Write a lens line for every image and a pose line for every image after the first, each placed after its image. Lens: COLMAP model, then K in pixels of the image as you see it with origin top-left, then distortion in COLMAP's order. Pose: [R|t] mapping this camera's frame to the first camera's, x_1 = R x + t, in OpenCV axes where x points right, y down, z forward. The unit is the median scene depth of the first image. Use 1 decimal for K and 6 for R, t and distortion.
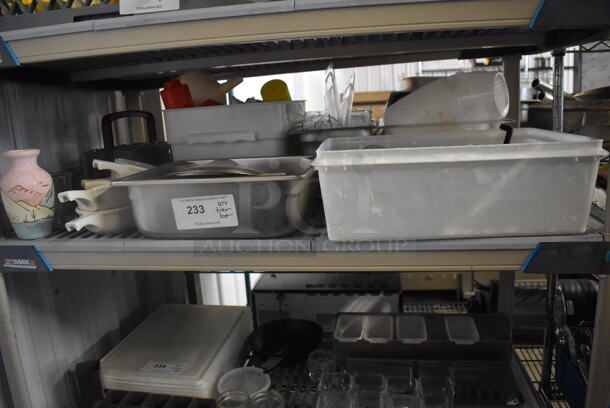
lens RADIAL K [[463.8, 0, 305.0], [0, 463.8, 204.0], [0, 0, 1]] dist [-0.091945, 0.002676]
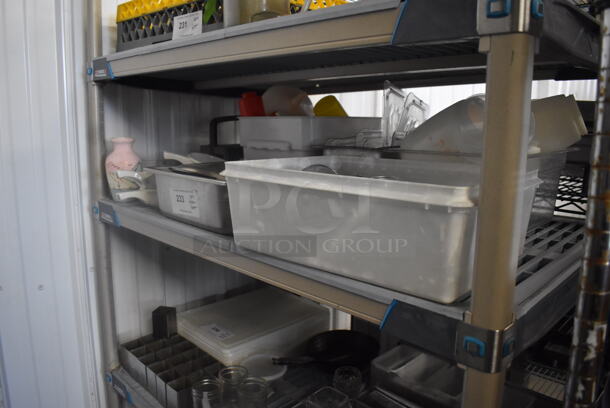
lens RADIAL K [[463.8, 0, 305.0], [0, 463.8, 204.0], [0, 0, 1]] dist [-0.091945, 0.002676]
pose [[0.813469, 0.168778, -0.556581, 0.642653], [-0.178475, 0.983237, 0.037308, -0.070395], [0.553547, 0.068987, 0.829955, 0.143037]]
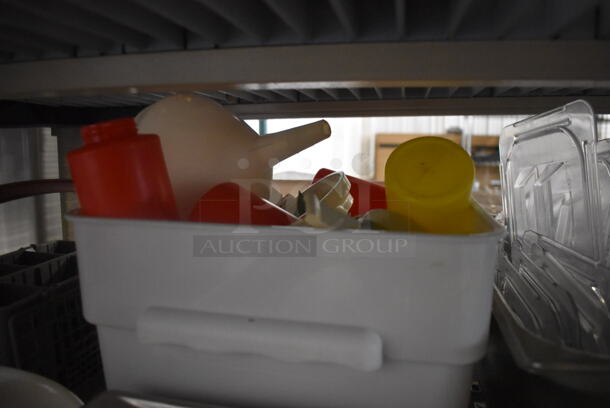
lens RADIAL K [[389.1, 0, 305.0], [0, 389.1, 204.0], [0, 0, 1]] dist [-0.137318, -0.000120]
pose [[0.997102, 0.069620, -0.030682, -0.174711], [-0.071276, 0.995846, -0.056667, -0.248437], [0.026610, 0.058690, 0.997922, 0.897142]]
